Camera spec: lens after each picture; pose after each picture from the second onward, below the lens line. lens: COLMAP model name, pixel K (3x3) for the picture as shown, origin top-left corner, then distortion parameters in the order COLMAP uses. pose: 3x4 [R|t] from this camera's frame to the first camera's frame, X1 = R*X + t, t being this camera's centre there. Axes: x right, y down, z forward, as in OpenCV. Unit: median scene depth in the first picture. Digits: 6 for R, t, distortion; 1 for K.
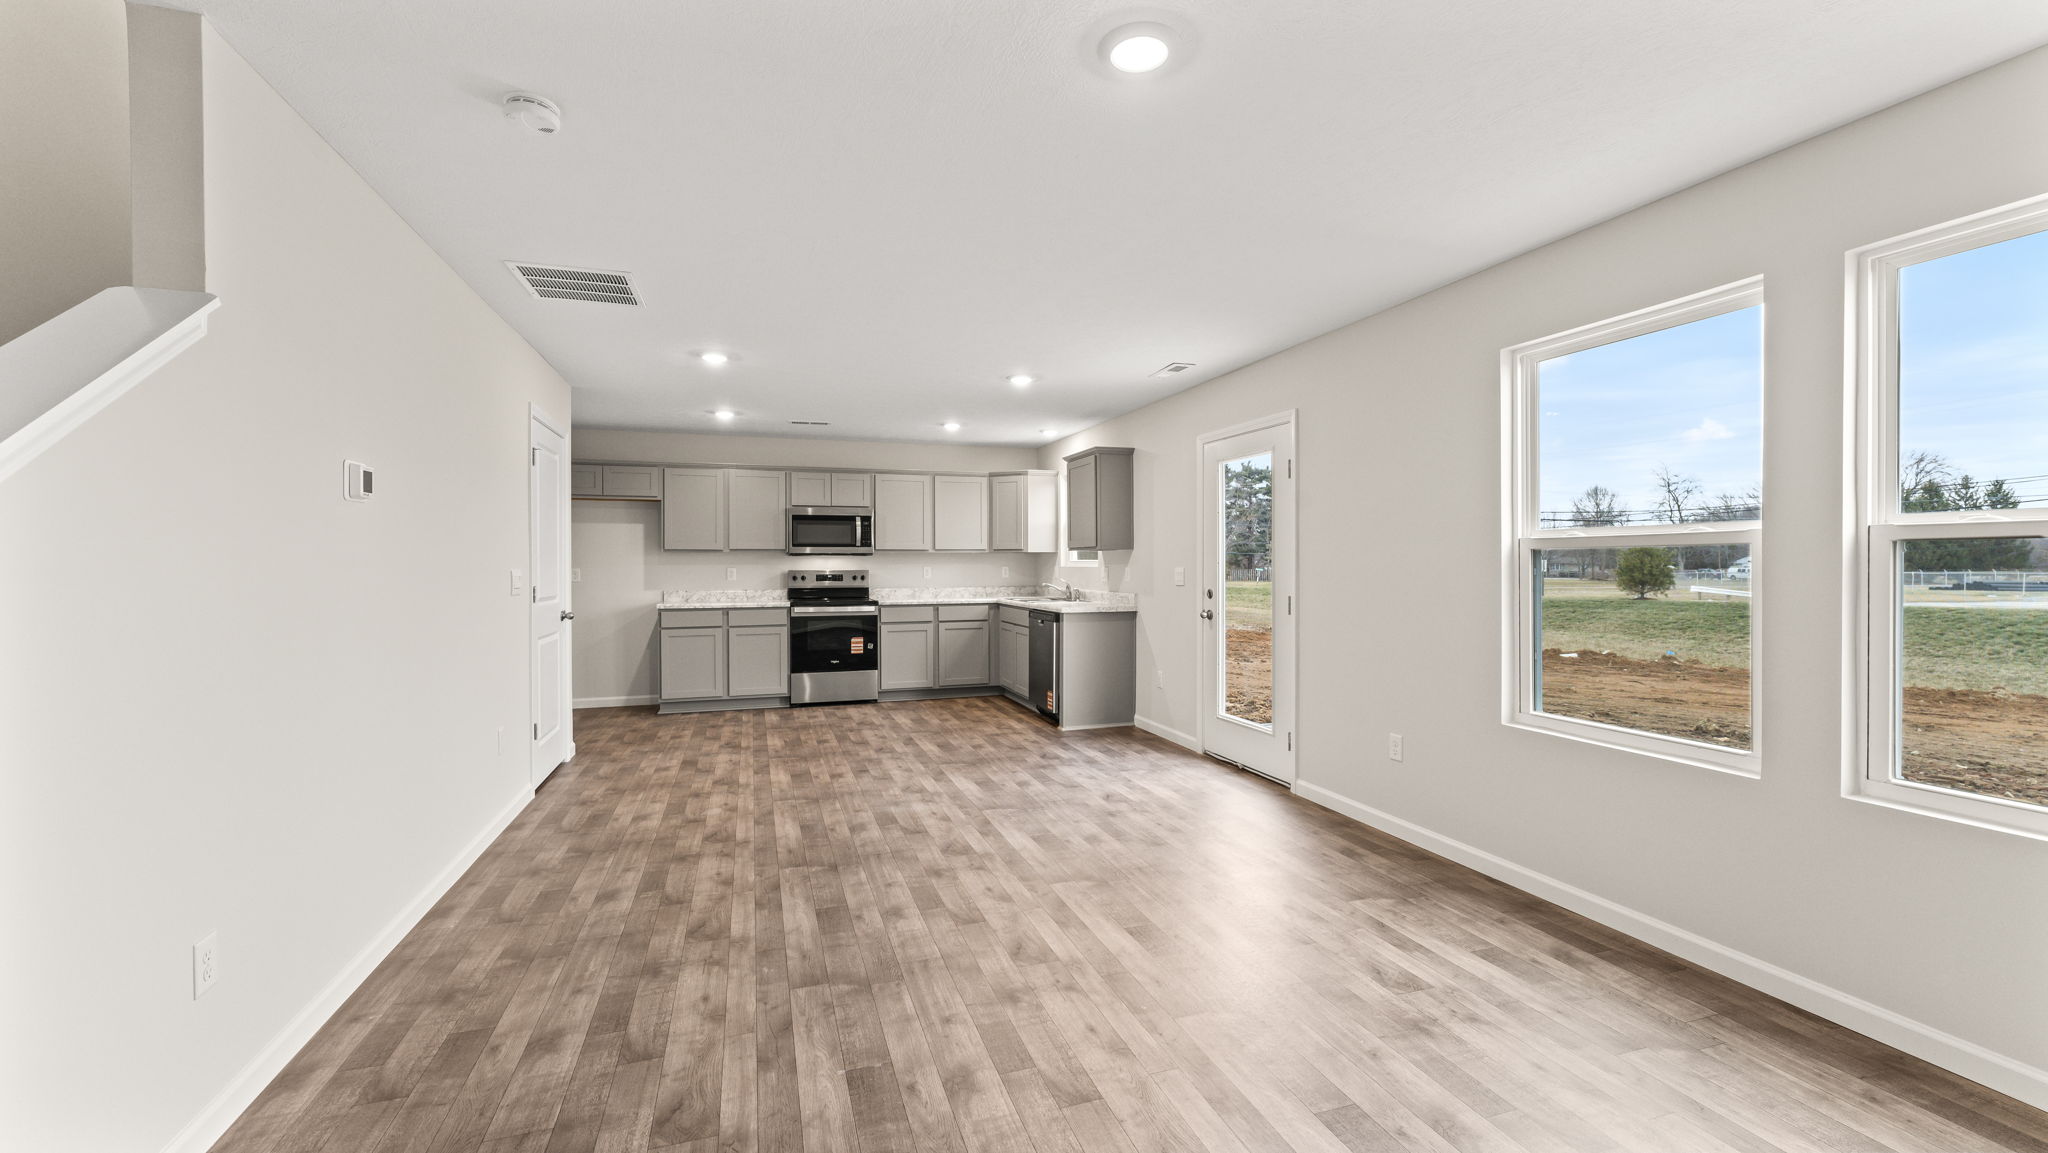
lens RADIAL K [[889.8, 0, 1017.4], [0, 889.8, 569.1], [0, 0, 1]] dist [0.010027, 0.000180]
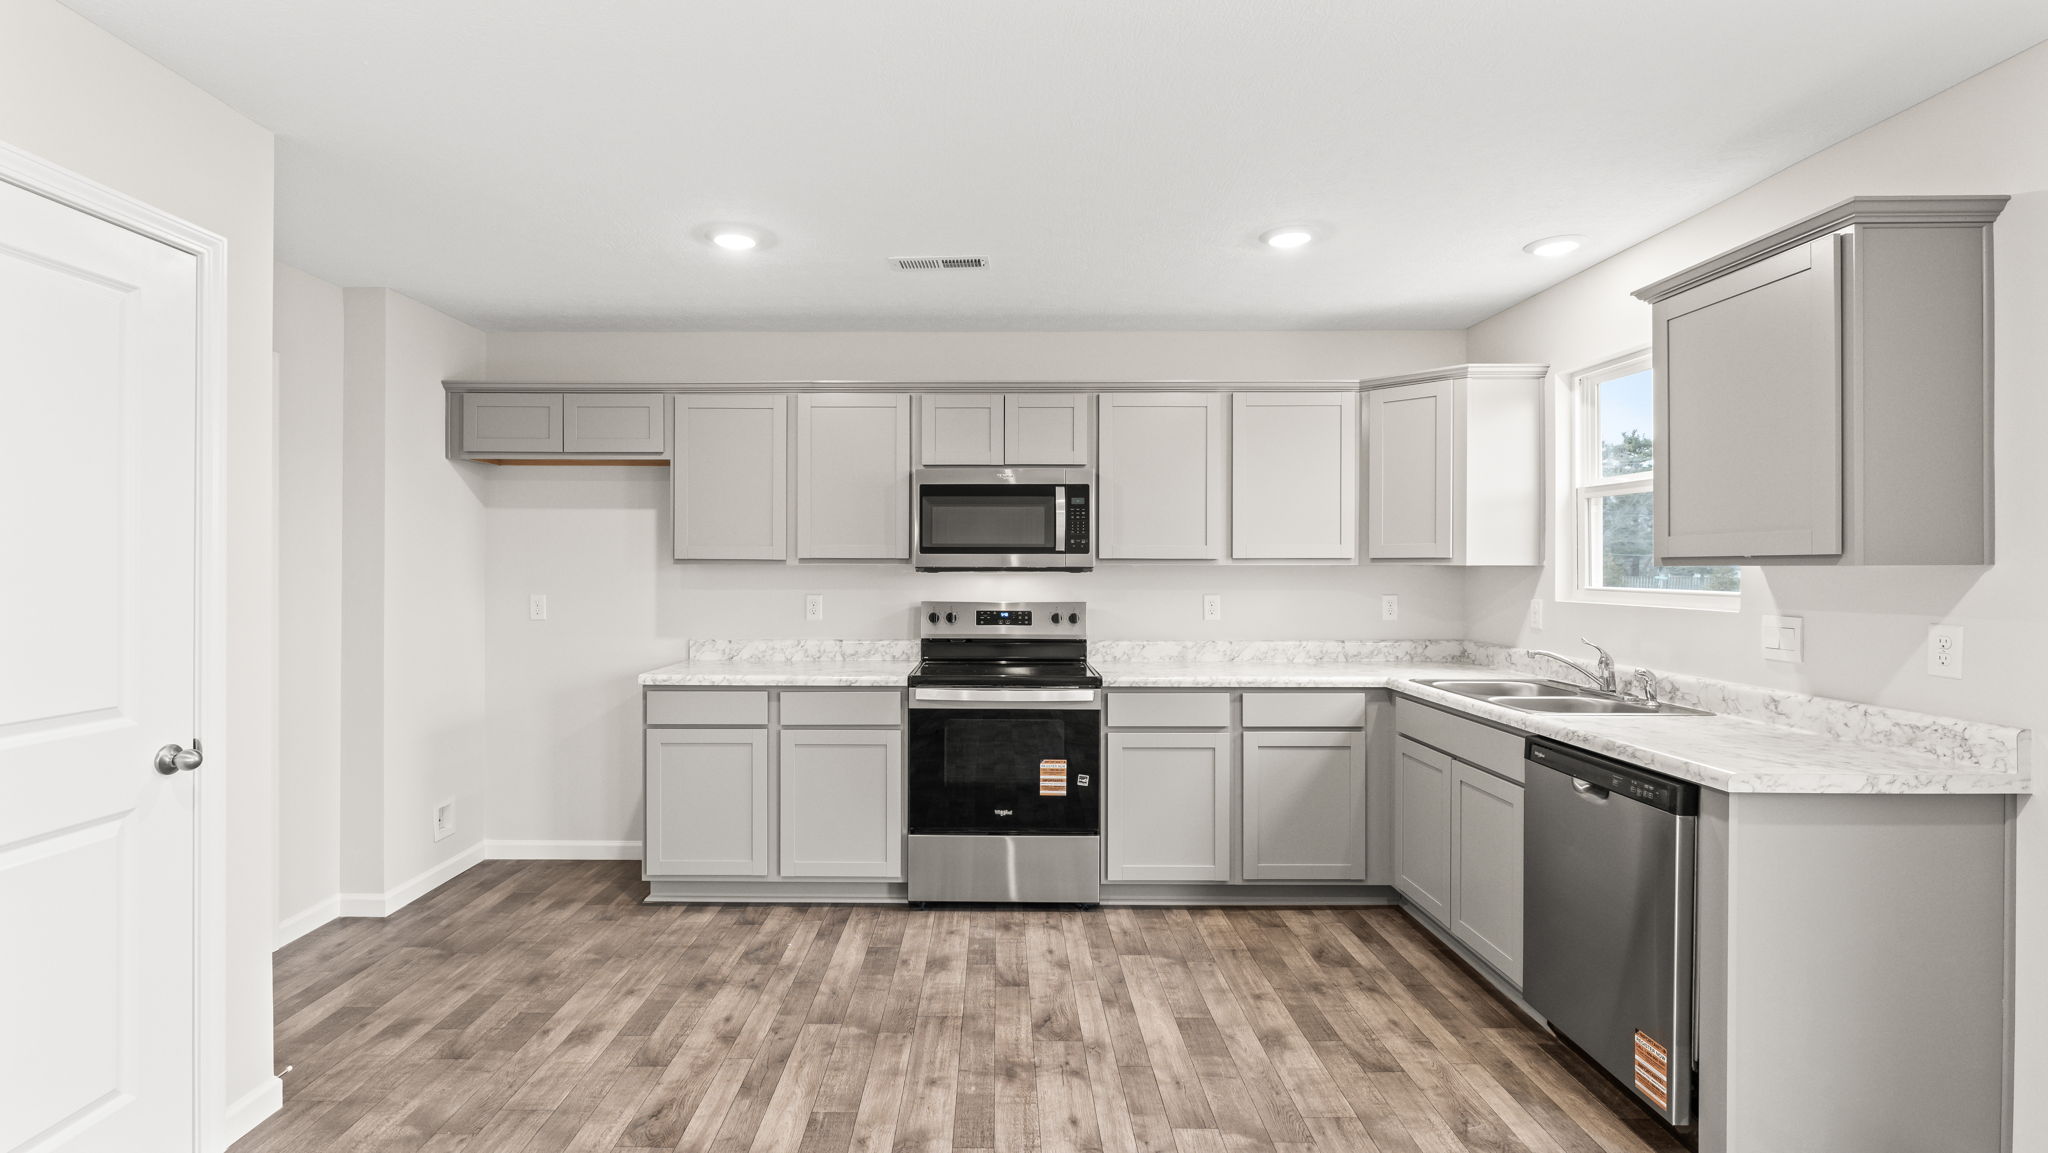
lens RADIAL K [[889.8, 0, 1005.5], [0, 889.8, 566.0], [0, 0, 1]] dist [0.010027, 0.000180]
pose [[0.954353, 0.003734, -0.298658, -0.070387], [-0.004964, 0.999982, -0.003360, -0.016959], [0.298641, 0.004690, 0.954354, 0.562672]]
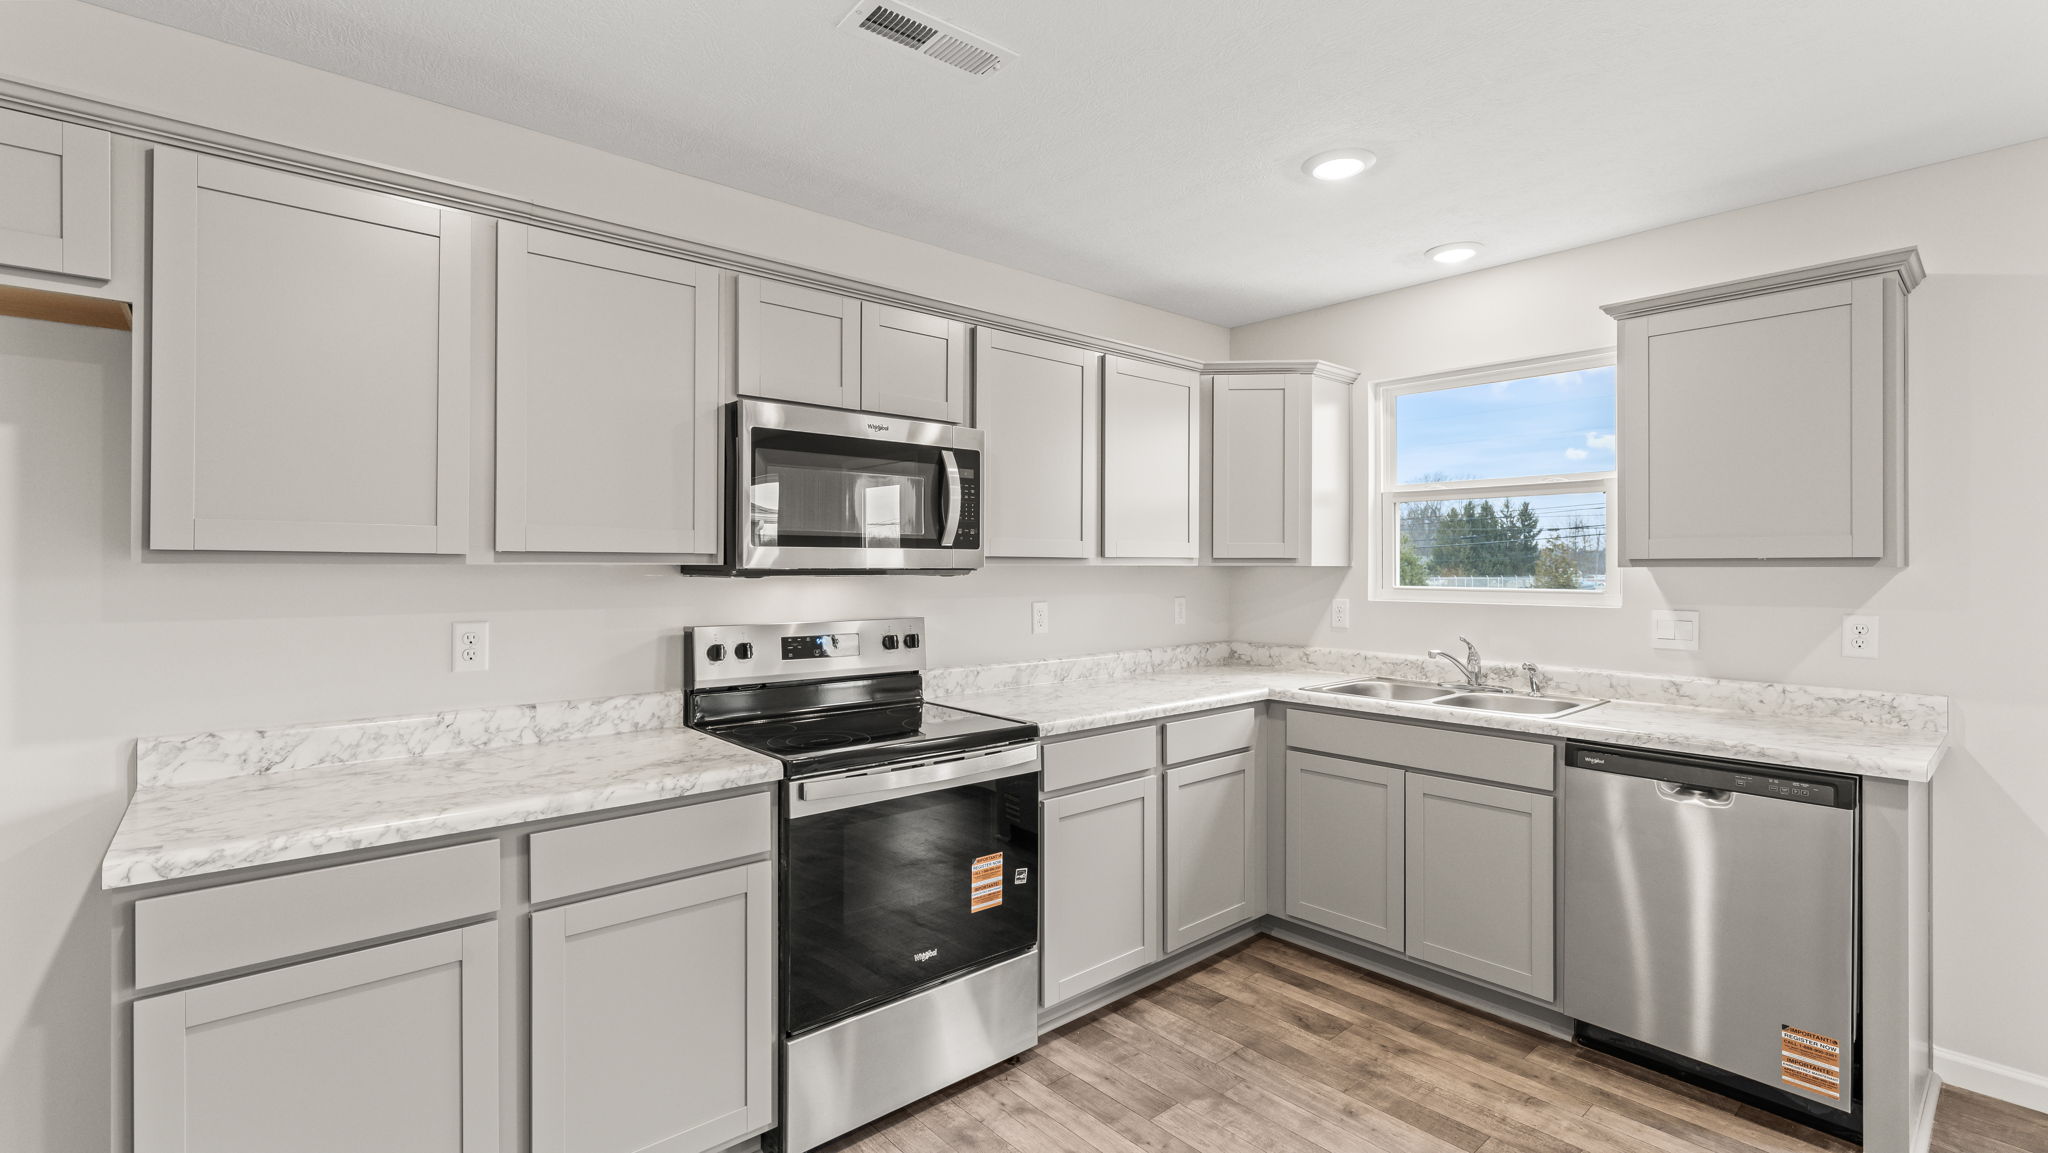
lens RADIAL K [[889.8, 0, 980.1], [0, 889.8, 561.1], [0, 0, 1]] dist [0.010027, 0.000180]
pose [[0.917751, 0.006086, 0.397110, -0.294491], [-0.002298, 0.999947, -0.010016, -0.017499], [-0.397150, 0.008279, 0.917716, 0.715606]]
